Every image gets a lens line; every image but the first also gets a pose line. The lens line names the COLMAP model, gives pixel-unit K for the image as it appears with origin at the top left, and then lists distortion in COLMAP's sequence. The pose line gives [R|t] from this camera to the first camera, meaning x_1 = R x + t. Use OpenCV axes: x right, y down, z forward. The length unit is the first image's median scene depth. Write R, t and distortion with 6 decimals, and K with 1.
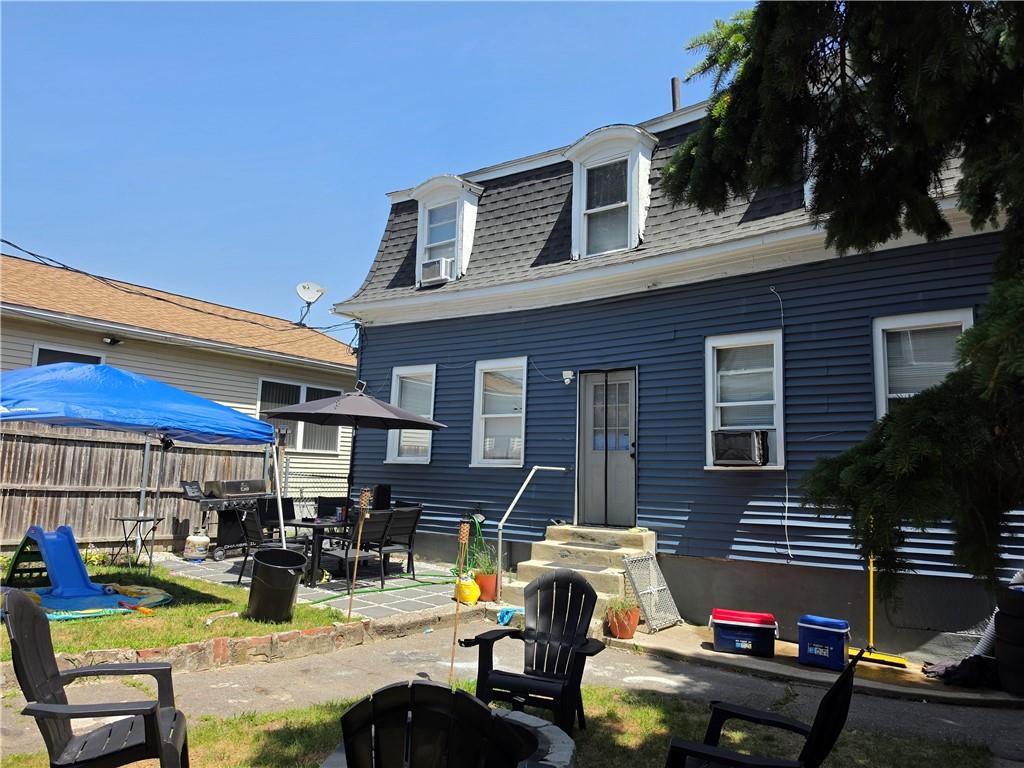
lens RADIAL K [[713.8, 0, 517.0], [0, 713.8, 386.9], [0, 0, 1]] dist [0.089873, -0.131936]
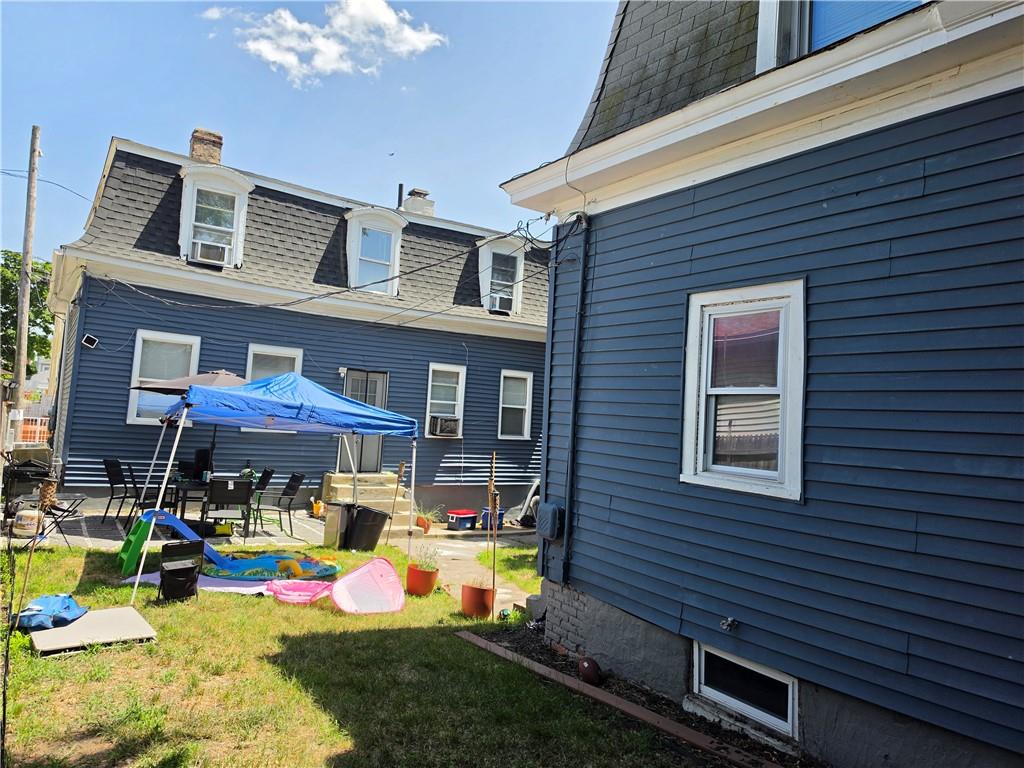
lens RADIAL K [[713.8, 0, 517.0], [0, 713.8, 386.9], [0, 0, 1]] dist [0.089873, -0.131936]
pose [[0.326188, 0.052076, 0.943869, -1.388132], [-0.160276, 0.987072, 0.000930, -0.047807], [-0.931618, -0.151583, 0.330318, 0.229575]]
